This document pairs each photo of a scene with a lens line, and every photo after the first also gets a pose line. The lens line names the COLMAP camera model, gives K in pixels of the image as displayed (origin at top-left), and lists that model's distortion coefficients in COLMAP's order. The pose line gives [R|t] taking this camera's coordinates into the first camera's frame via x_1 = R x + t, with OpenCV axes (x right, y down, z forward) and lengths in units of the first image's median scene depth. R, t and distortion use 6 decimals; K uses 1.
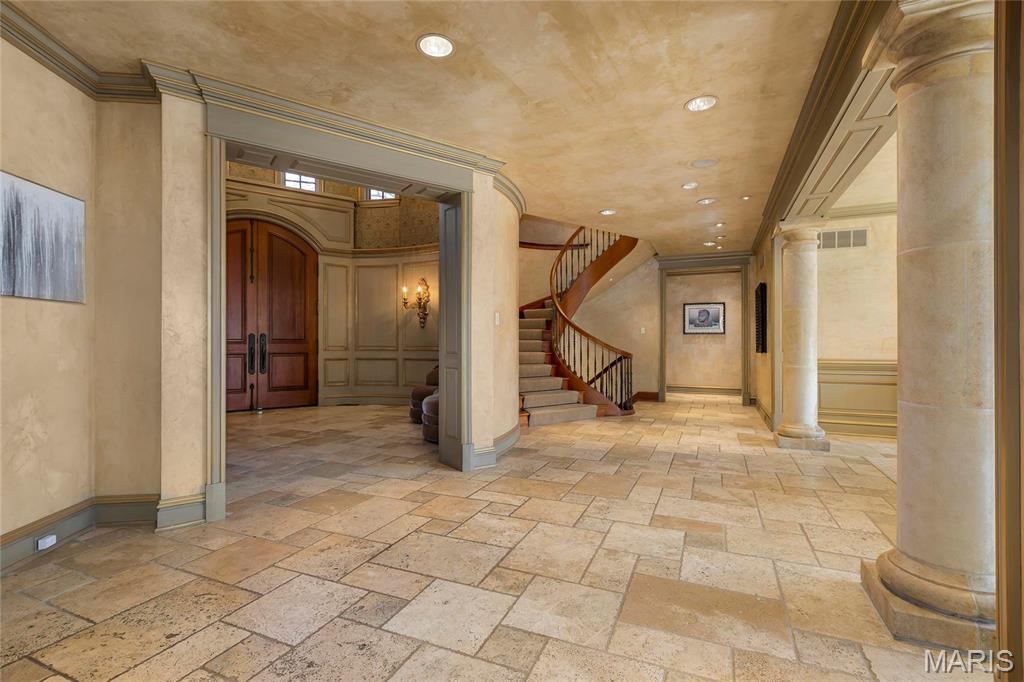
lens RADIAL K [[464.9, 0, 510.6], [0, 464.9, 338.4], [0, 0, 1]] dist [0.001446, 0.000126]
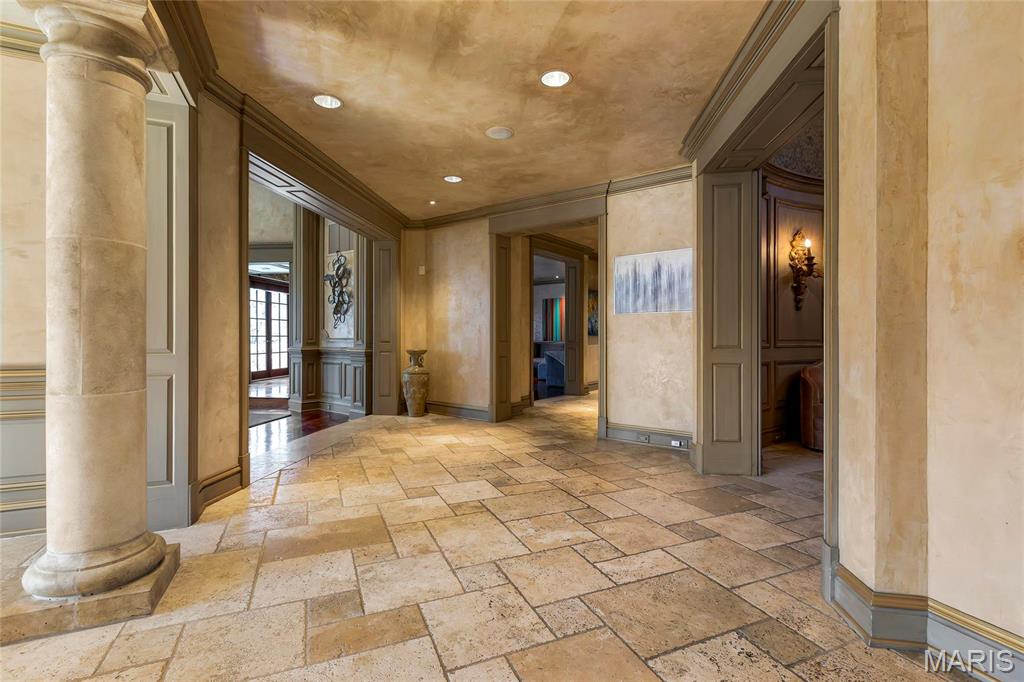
lens RADIAL K [[464.9, 0, 510.6], [0, 464.9, 338.4], [0, 0, 1]] dist [0.001446, 0.000126]
pose [[-0.682761, 0.002971, -0.730636, 0.794405], [0.007231, 0.999970, -0.002690, 0.021214], [0.730606, -0.007120, -0.682762, 1.776590]]
